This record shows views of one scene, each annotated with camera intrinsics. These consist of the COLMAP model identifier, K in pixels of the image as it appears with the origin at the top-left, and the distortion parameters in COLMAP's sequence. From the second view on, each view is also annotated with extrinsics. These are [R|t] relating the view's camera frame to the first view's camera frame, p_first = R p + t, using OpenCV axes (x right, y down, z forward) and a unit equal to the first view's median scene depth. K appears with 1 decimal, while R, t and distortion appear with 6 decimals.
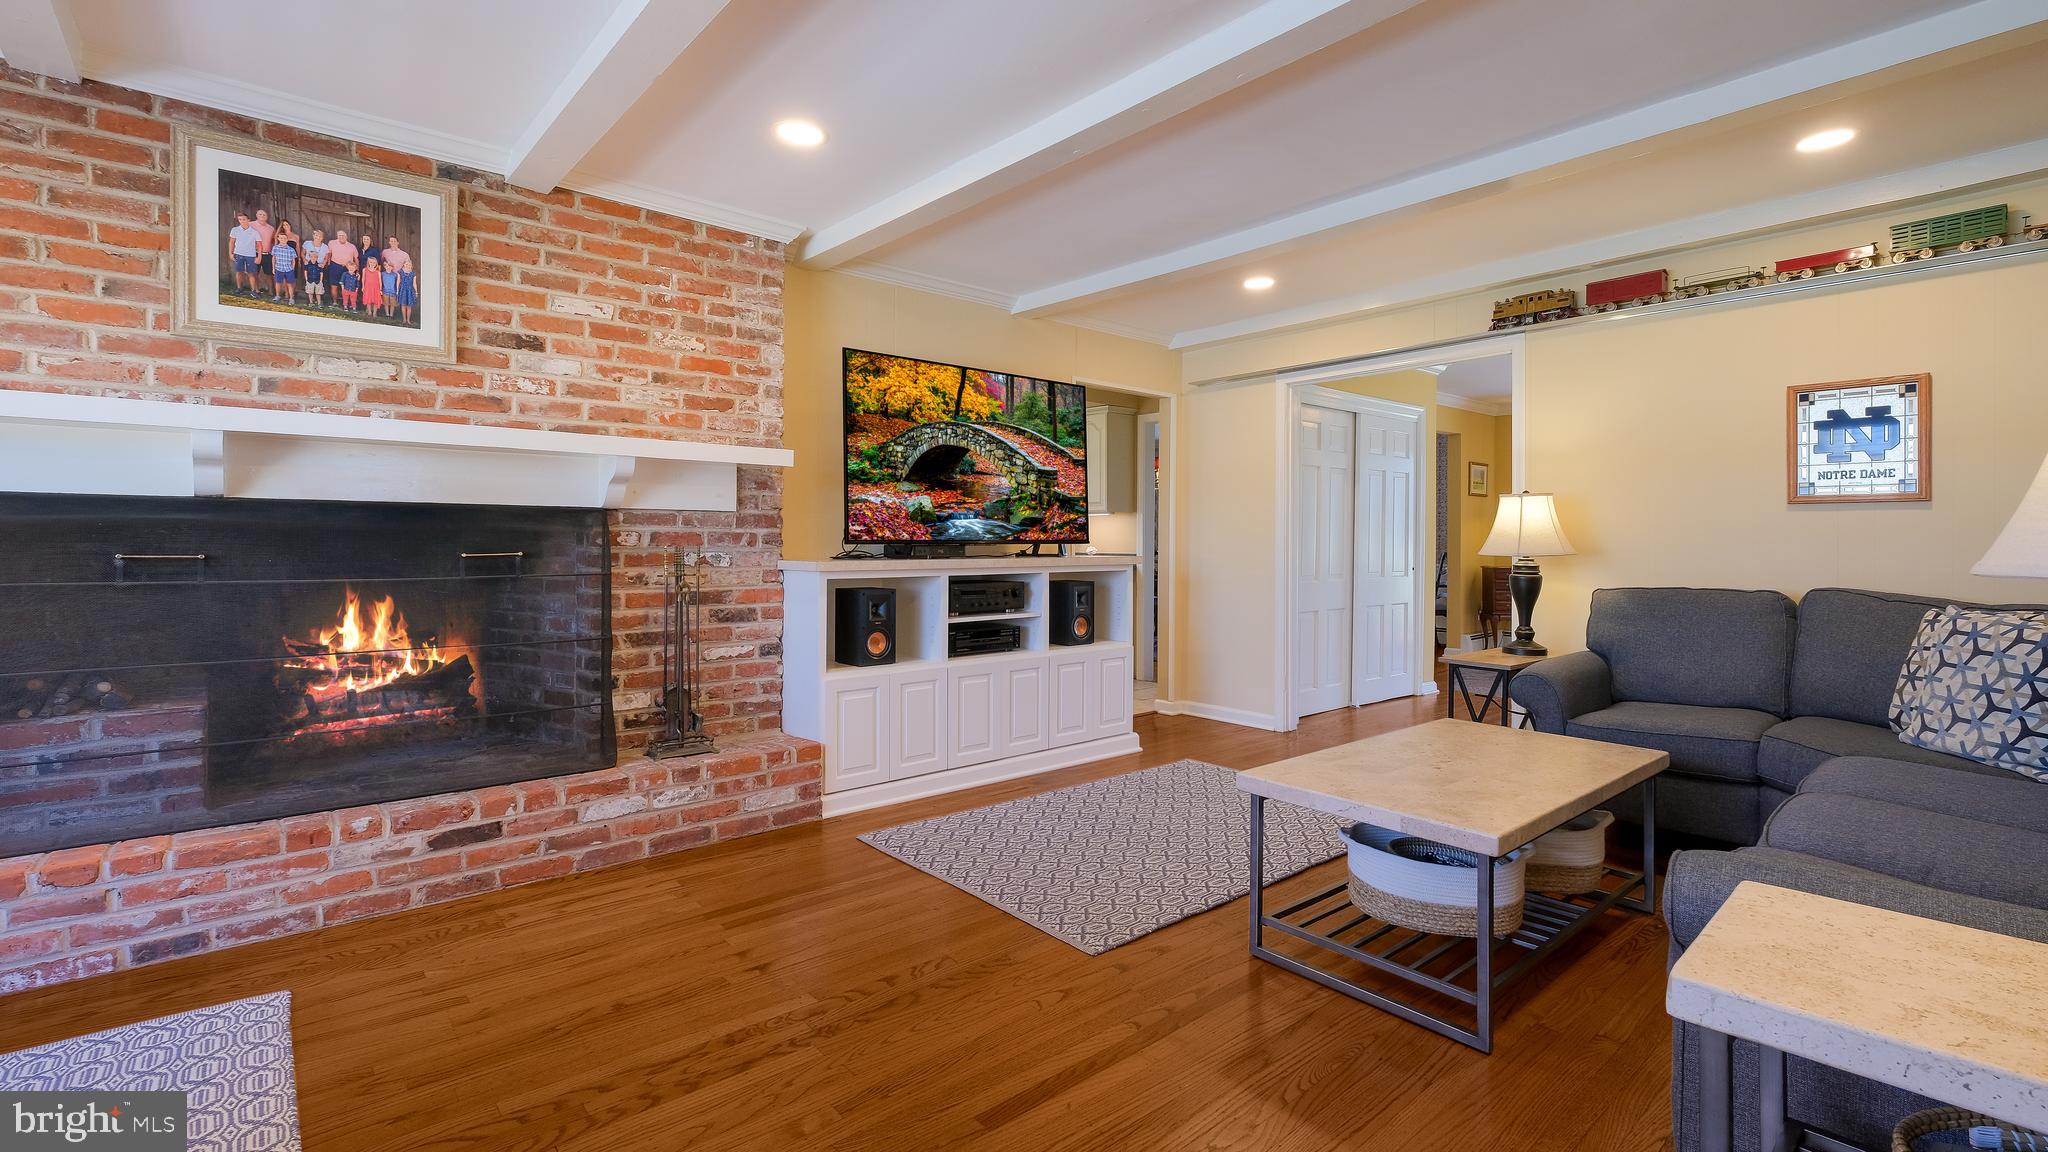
lens RADIAL K [[907.9, 0, 1030.9], [0, 907.9, 547.2], [0, 0, 1]] dist [0.001394, 0.000189]
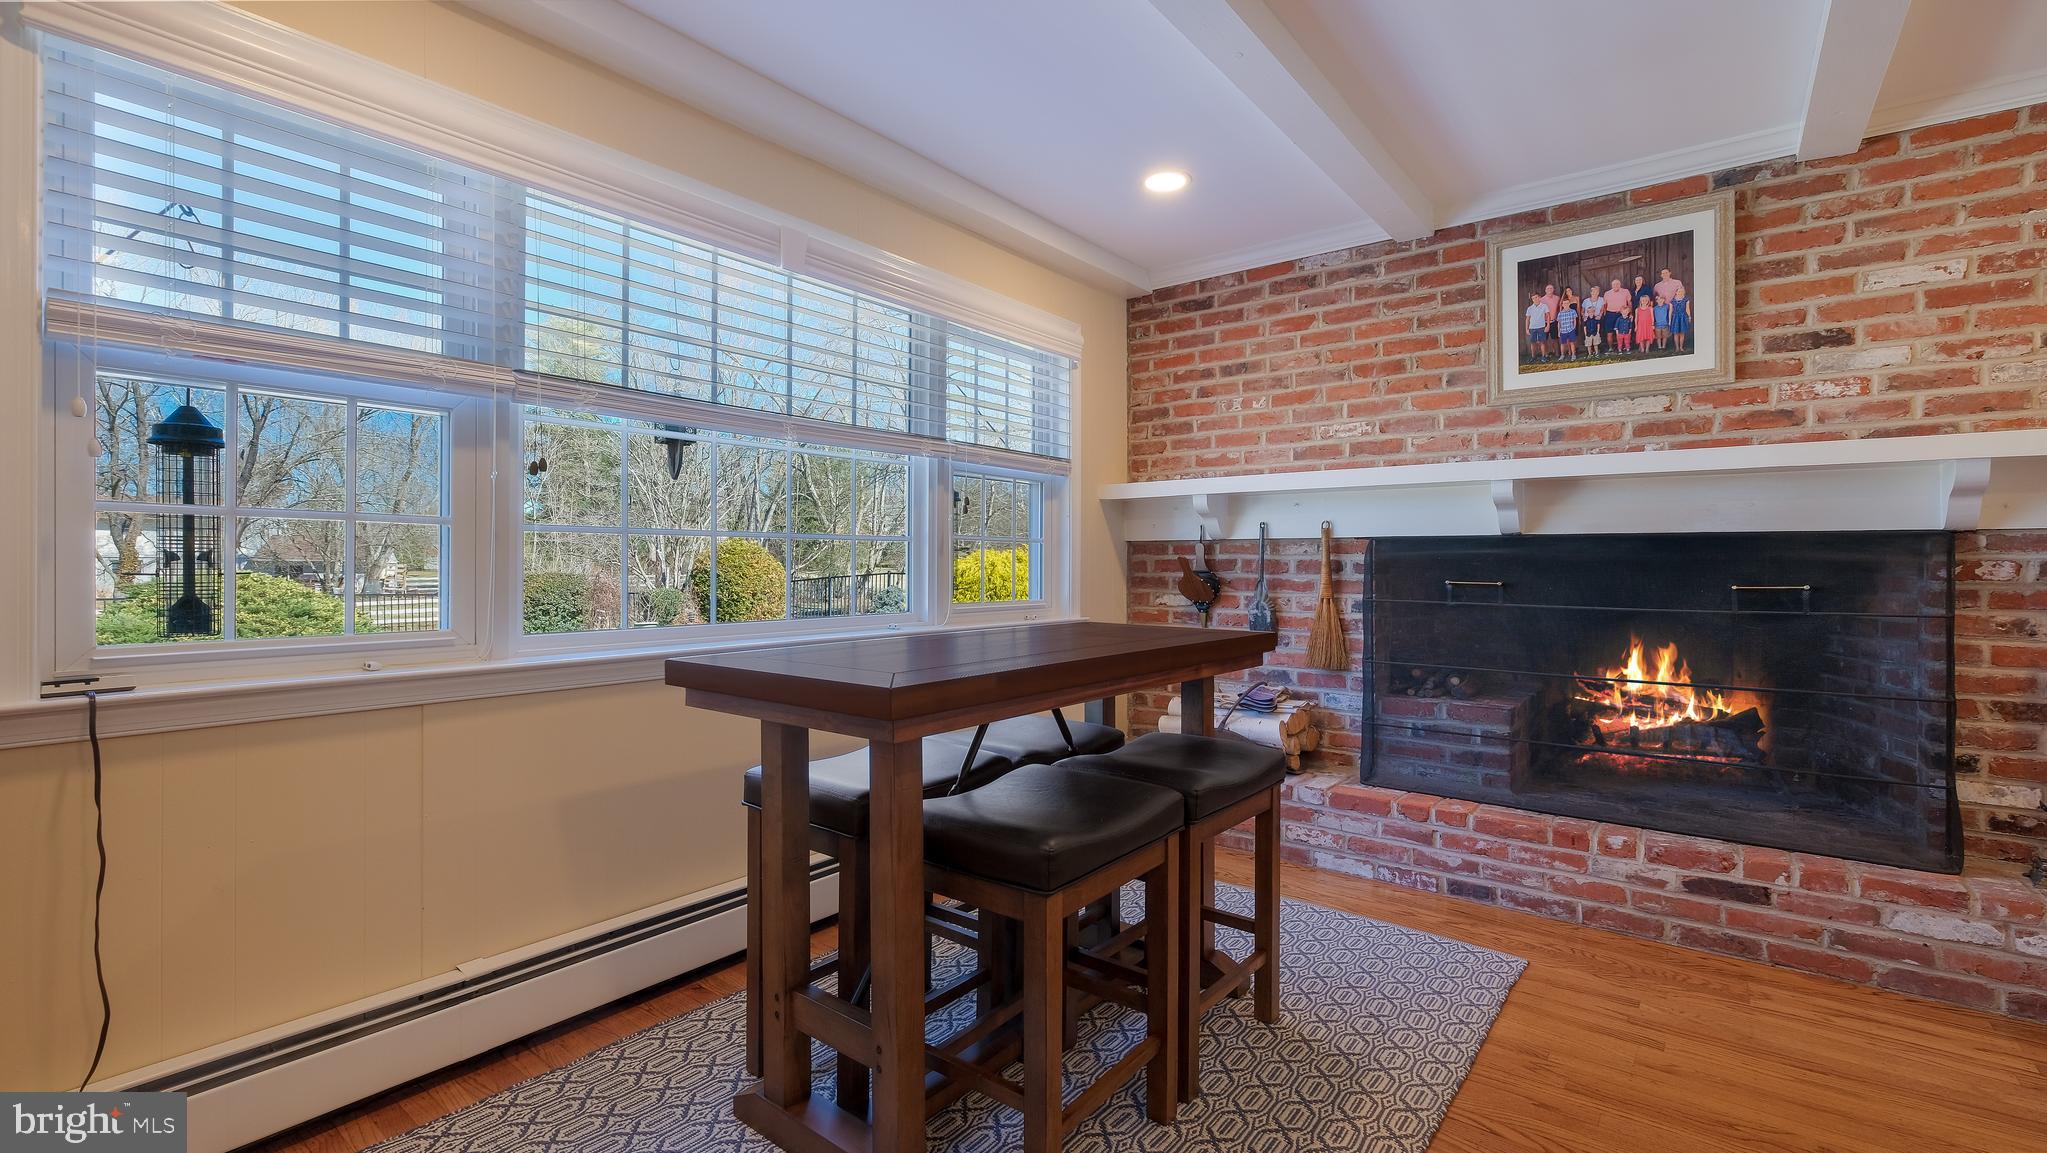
lens RADIAL K [[921.4, 0, 1023.5], [0, 921.4, 576.5], [0, 0, 1]] dist [-0.000802, 0.000001]
pose [[0.191532, 0.008838, -0.981447, 0.144165], [-0.012174, 0.999904, 0.006628, 0.000073], [0.981411, 0.010678, 0.191621, 0.100529]]
